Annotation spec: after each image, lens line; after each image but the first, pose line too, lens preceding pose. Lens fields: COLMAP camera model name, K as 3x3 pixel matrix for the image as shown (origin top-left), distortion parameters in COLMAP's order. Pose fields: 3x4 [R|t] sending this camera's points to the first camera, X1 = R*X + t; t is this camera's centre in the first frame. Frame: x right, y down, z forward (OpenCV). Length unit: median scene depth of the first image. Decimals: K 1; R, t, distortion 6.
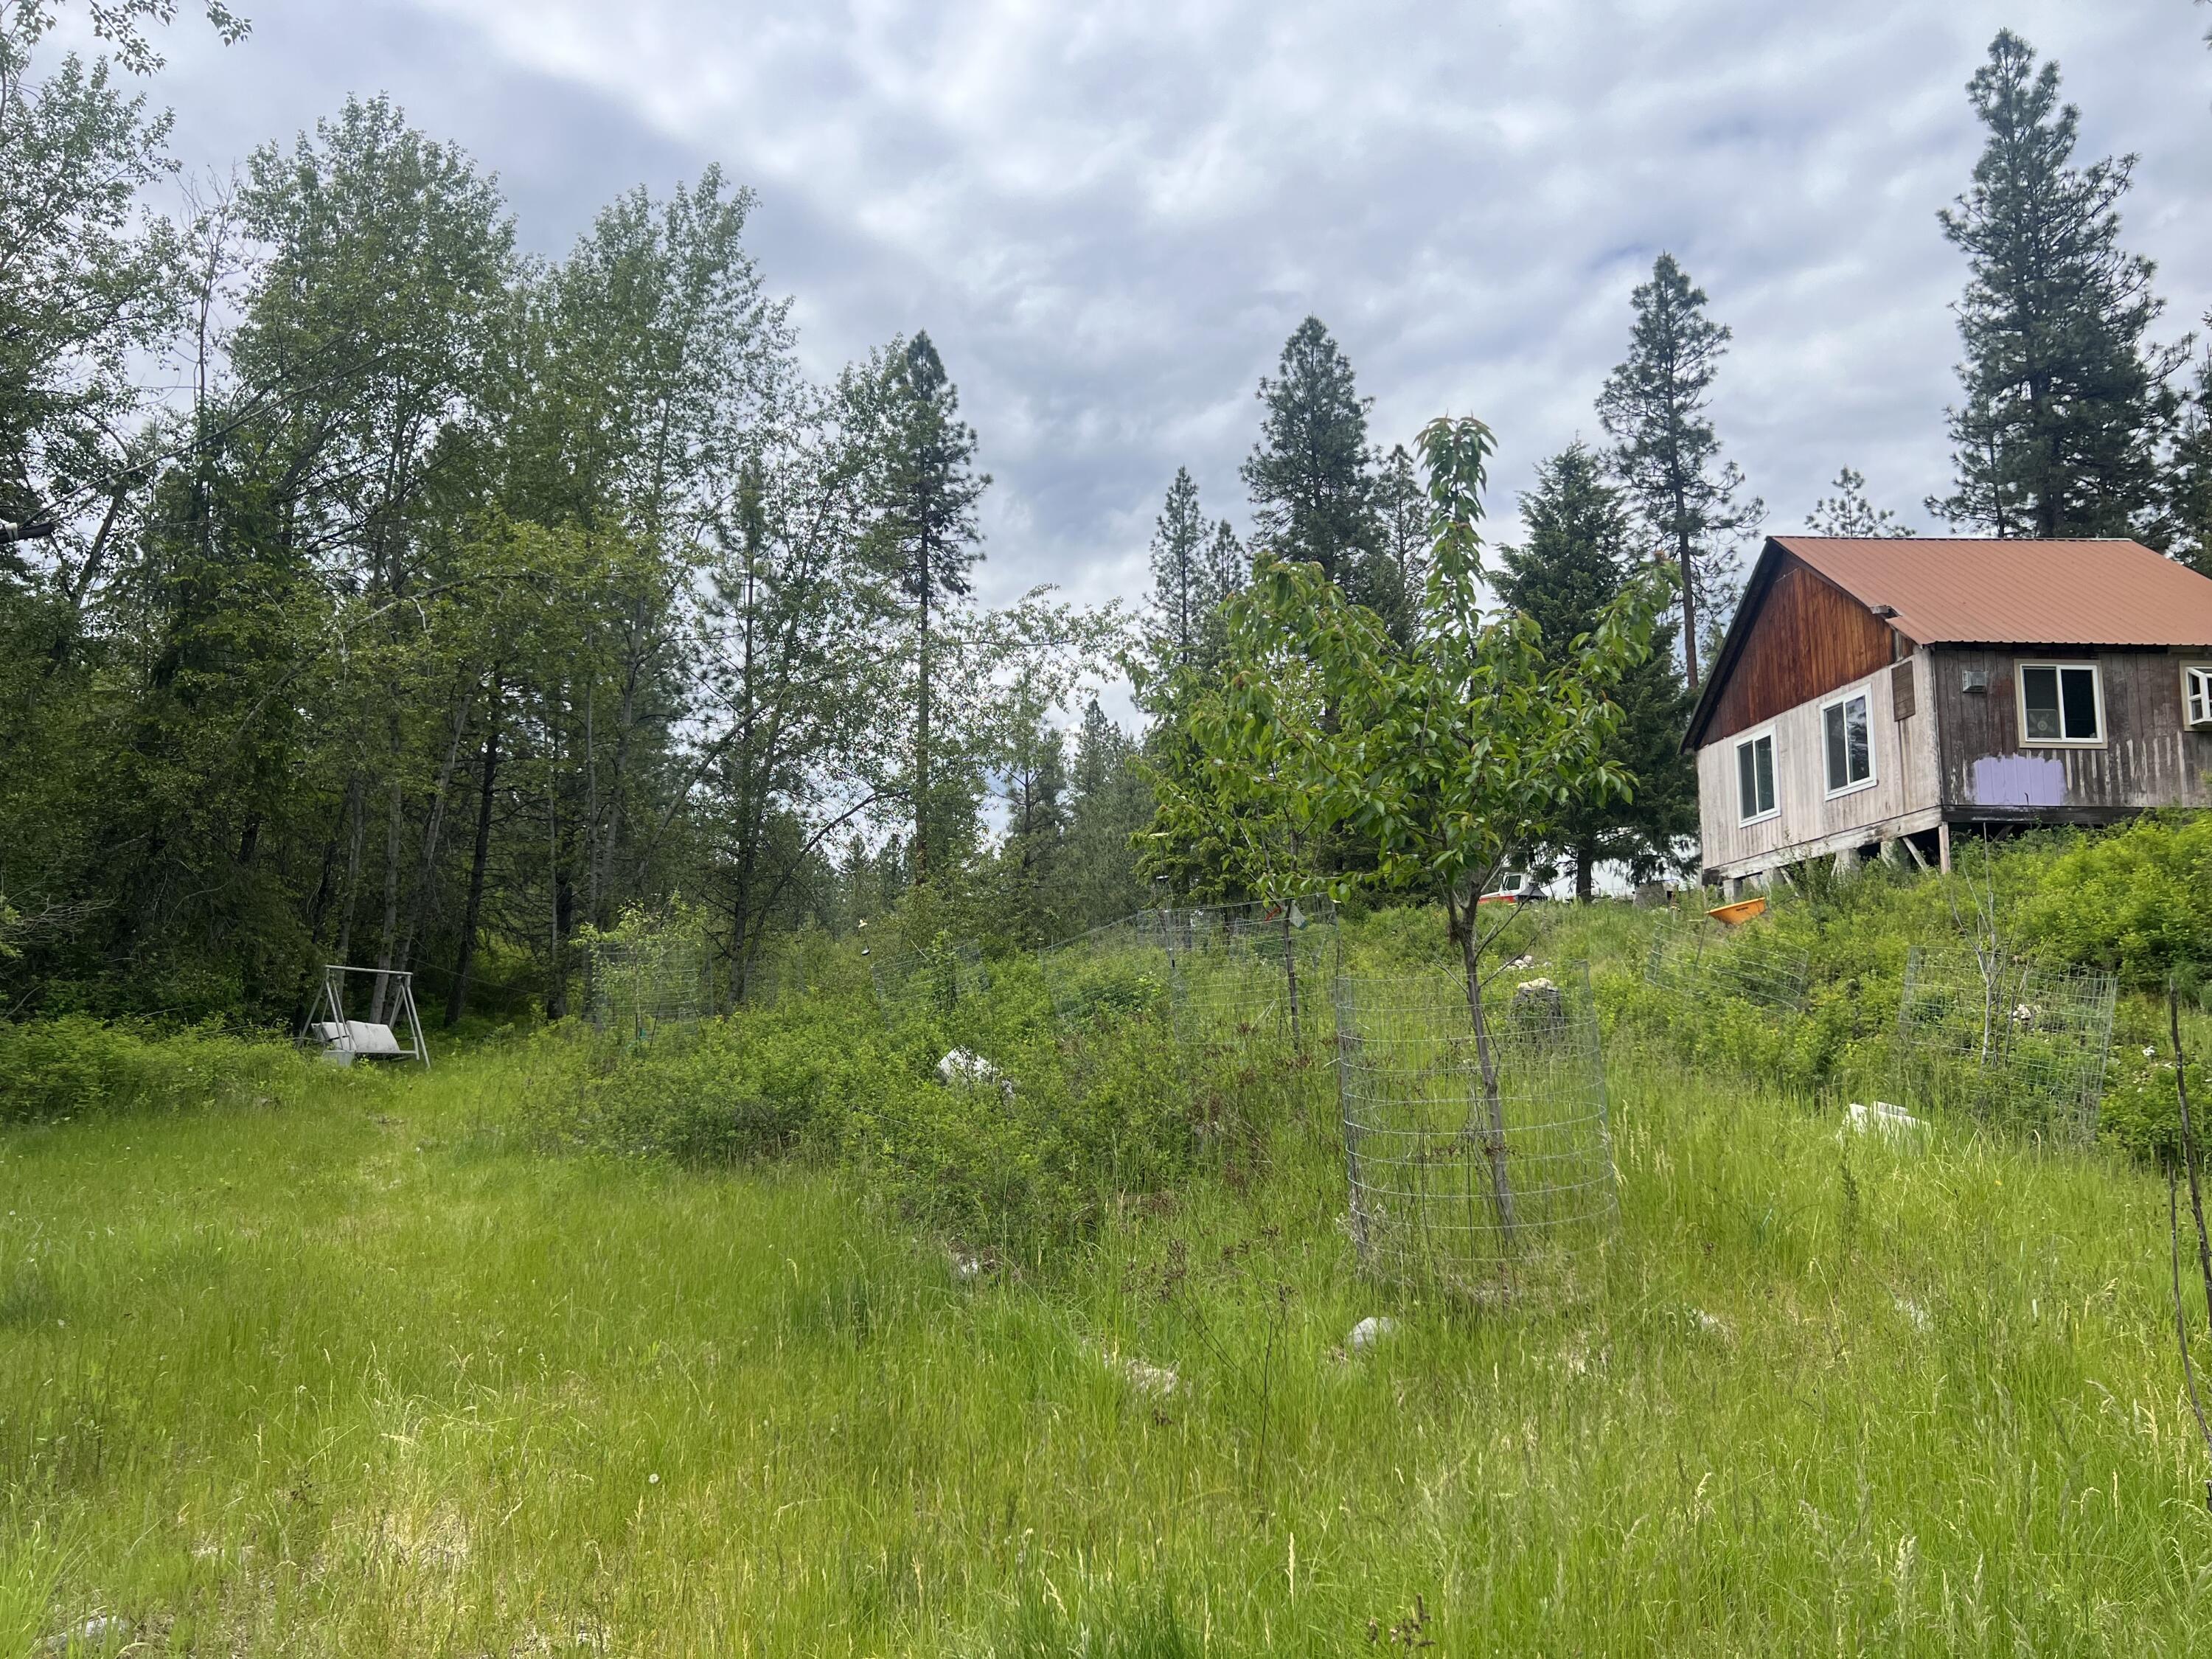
lens RADIAL K [[1654.4, 0, 1100.9], [0, 1654.4, 822.1], [0, 0, 1]] dist [0.015604, -0.012528]
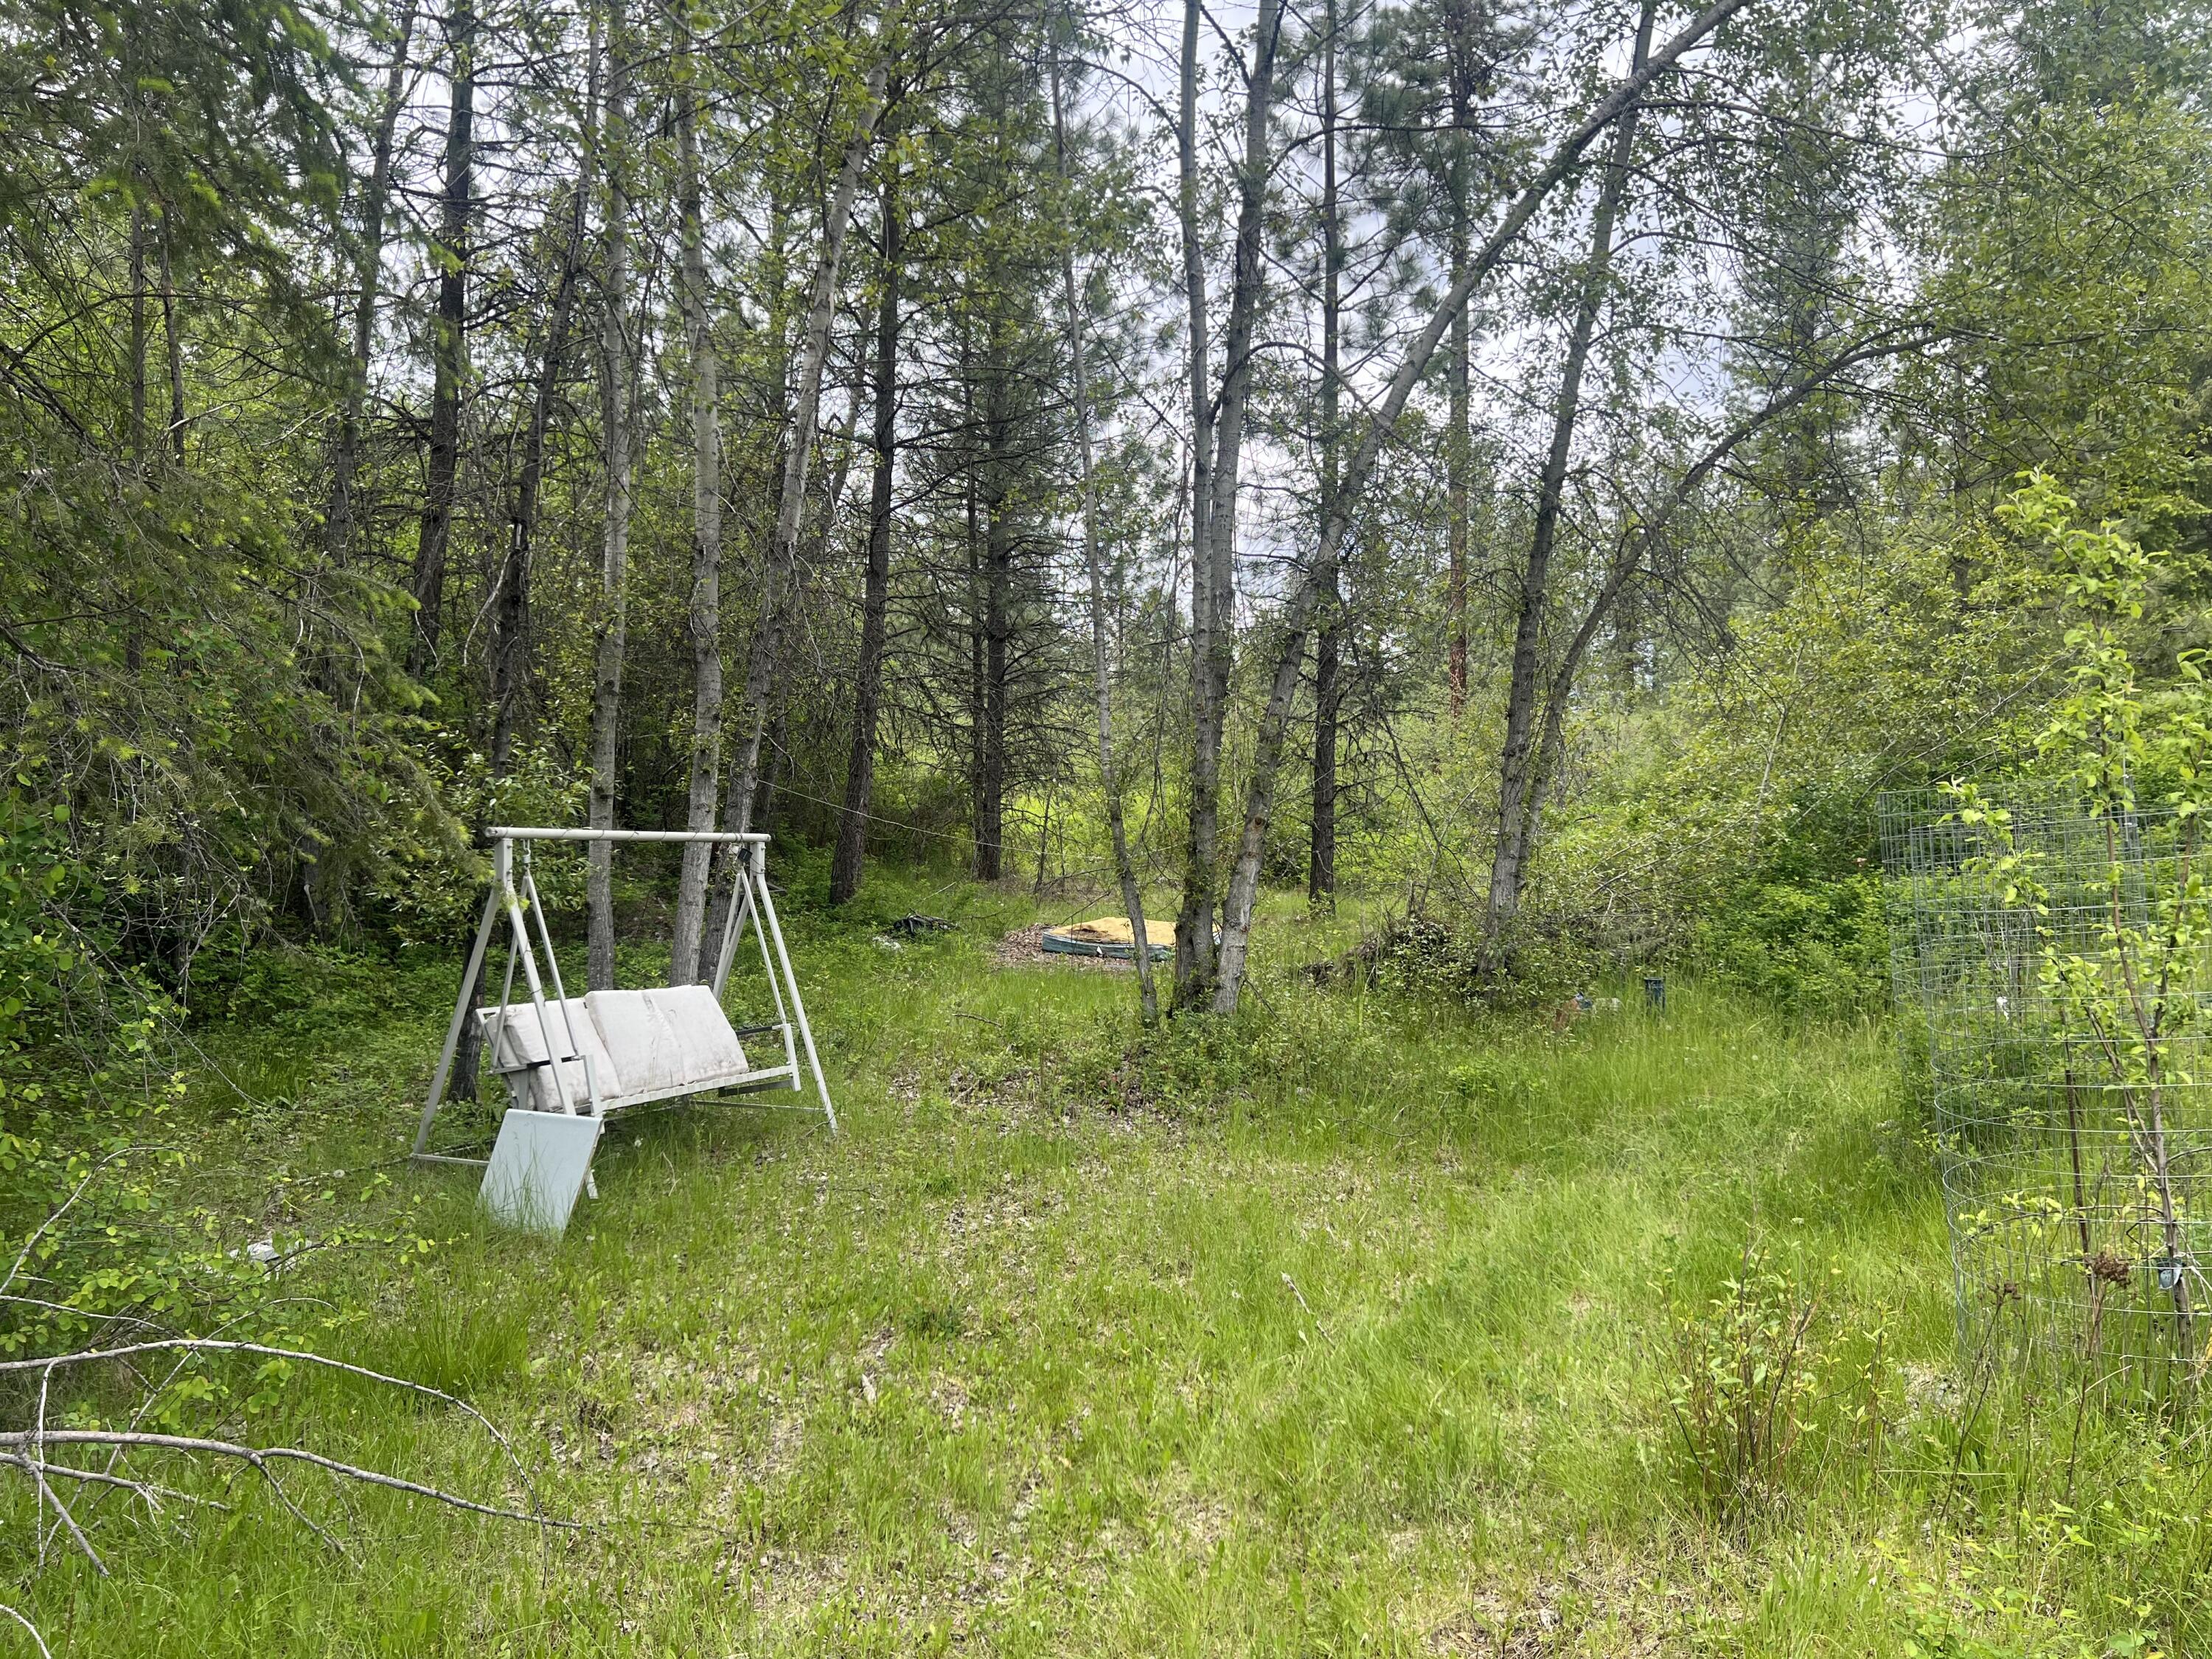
lens RADIAL K [[1654.4, 0, 1109.2], [0, 1654.4, 827.2], [0, 0, 1]] dist [0.015604, -0.012528]
pose [[0.982655, -0.003409, -0.185414, -0.107852], [0.026680, 0.992028, 0.123158, 0.019007], [0.183516, -0.125968, 0.974912, 0.259372]]
